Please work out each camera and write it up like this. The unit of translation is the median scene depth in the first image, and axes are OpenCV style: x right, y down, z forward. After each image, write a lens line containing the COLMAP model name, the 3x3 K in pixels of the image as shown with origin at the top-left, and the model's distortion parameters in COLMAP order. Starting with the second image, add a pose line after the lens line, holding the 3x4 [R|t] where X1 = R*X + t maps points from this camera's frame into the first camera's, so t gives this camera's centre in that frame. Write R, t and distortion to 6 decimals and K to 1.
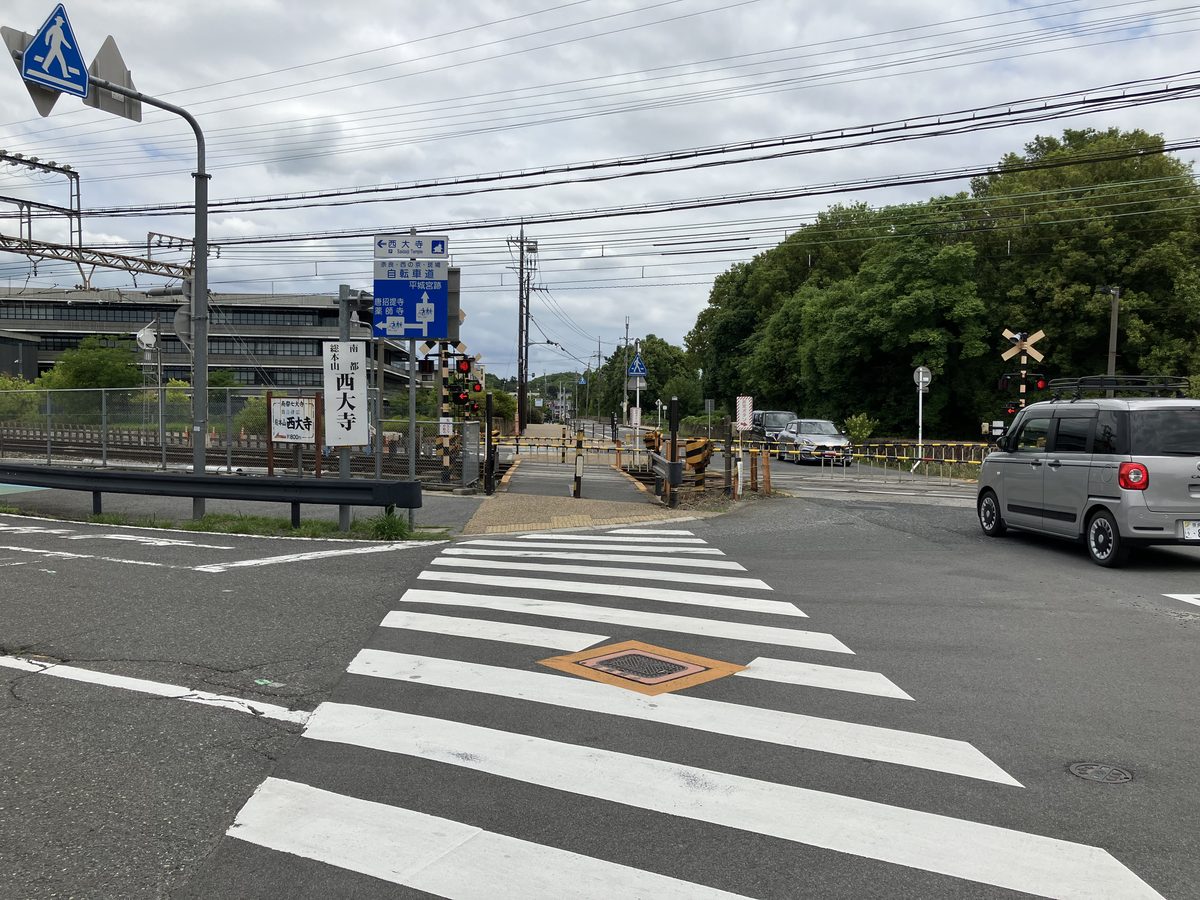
lens RADIAL K [[1188.7, 0, 600.0], [0, 1188.7, 450.0], [0, 0, 1]] dist [0.193124, -0.004114]
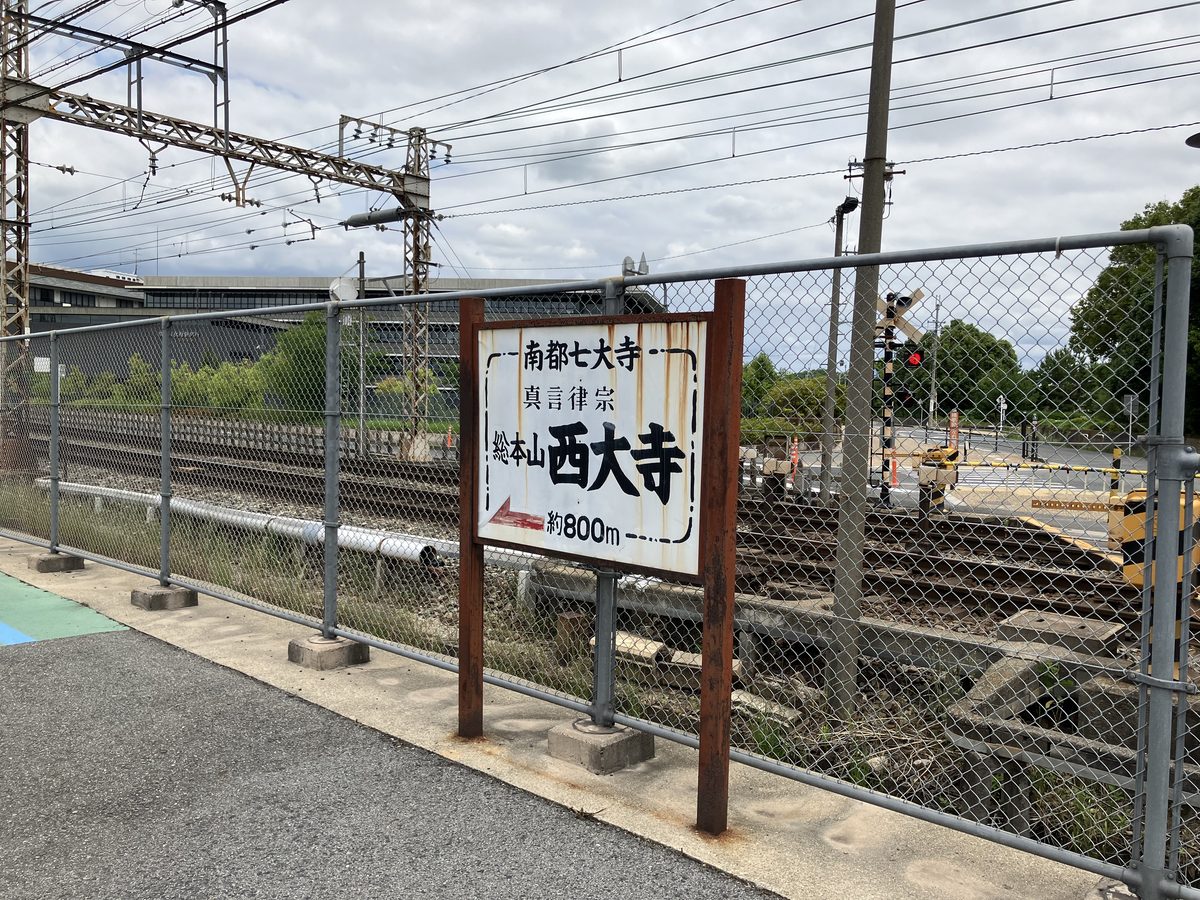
lens RADIAL K [[1188.7, 0, 600.0], [0, 1188.7, 450.0], [0, 0, 1]] dist [0.193124, -0.004114]
pose [[0.978728, 0.017675, -0.204399, -0.124788], [-0.017275, 0.999844, 0.003741, -0.014072], [0.204434, -0.000131, 0.978880, 0.477411]]
